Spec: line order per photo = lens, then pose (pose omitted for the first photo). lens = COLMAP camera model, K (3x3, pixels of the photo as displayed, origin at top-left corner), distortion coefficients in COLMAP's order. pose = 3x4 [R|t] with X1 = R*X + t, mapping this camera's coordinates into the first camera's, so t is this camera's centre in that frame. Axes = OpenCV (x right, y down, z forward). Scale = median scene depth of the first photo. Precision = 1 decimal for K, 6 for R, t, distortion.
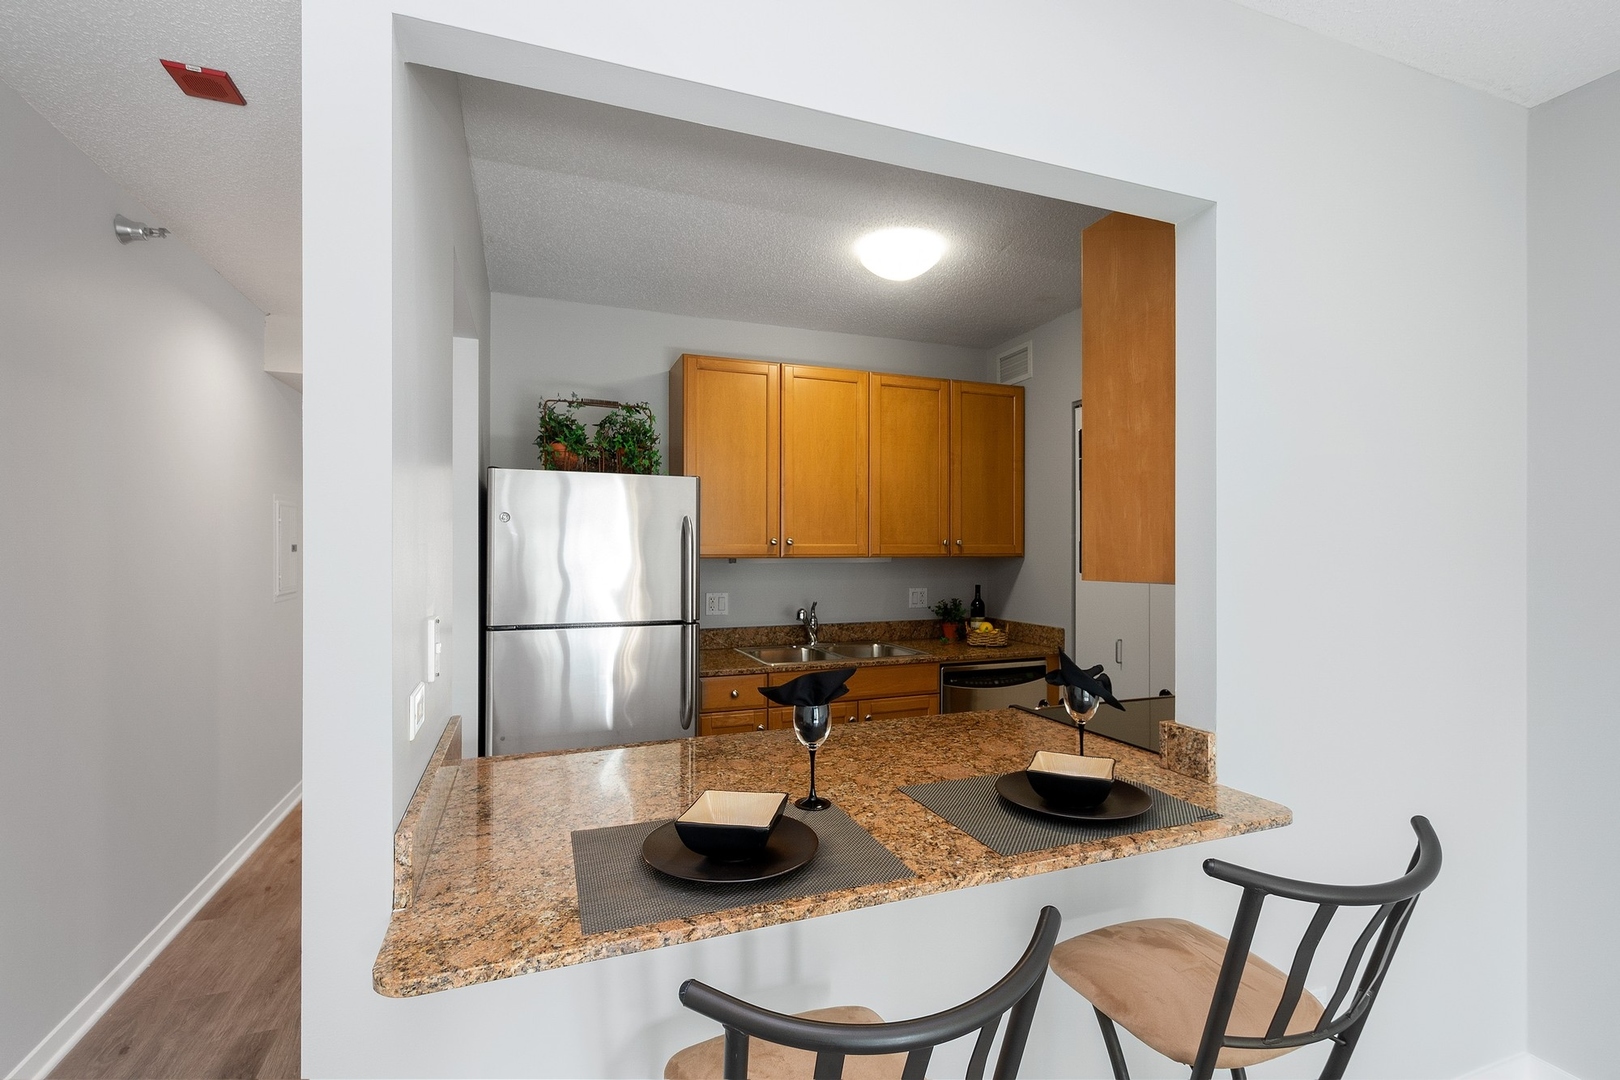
lens RADIAL K [[709.9, 0, 803.9], [0, 709.9, 543.2], [0, 0, 1]] dist [0.002857, 0.000734]
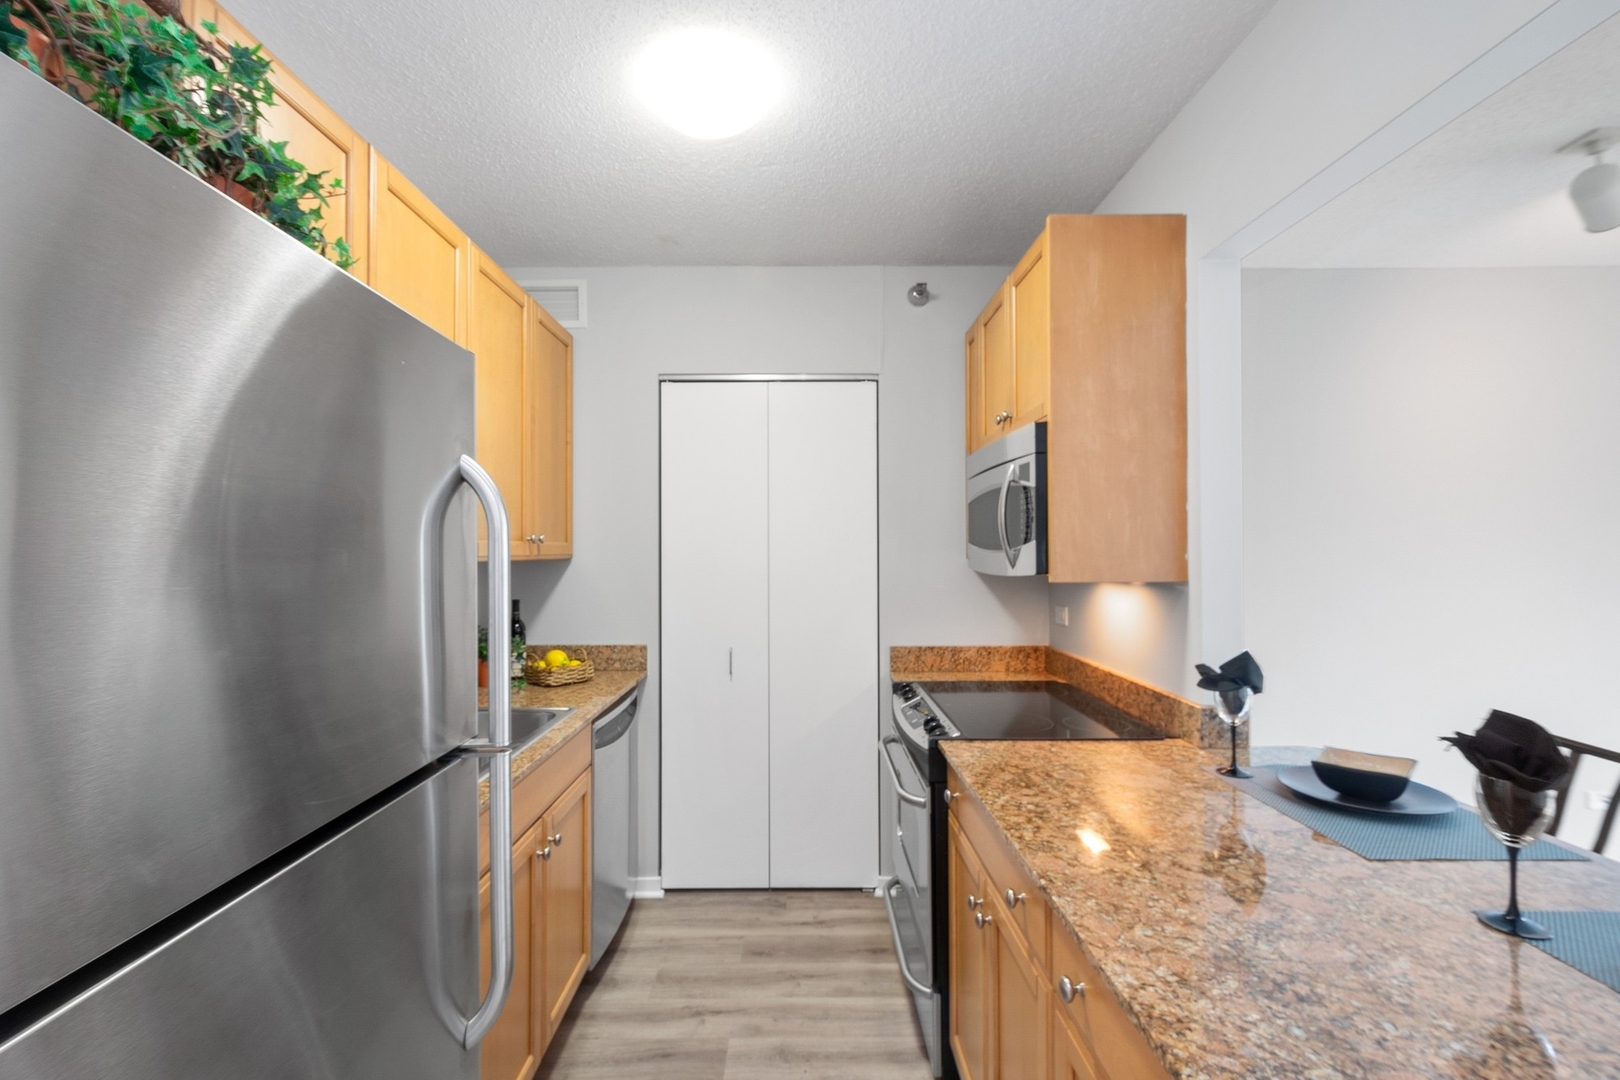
lens RADIAL K [[702.5, 0, 810.0], [0, 702.5, 540.0], [0, 0, 1]] dist [0.001928, 0.000373]
pose [[0.359669, 0.012365, 0.932998, -0.606661], [-0.009449, 0.999909, -0.009609, 0.007827], [-0.933032, -0.005360, 0.359753, 0.974173]]
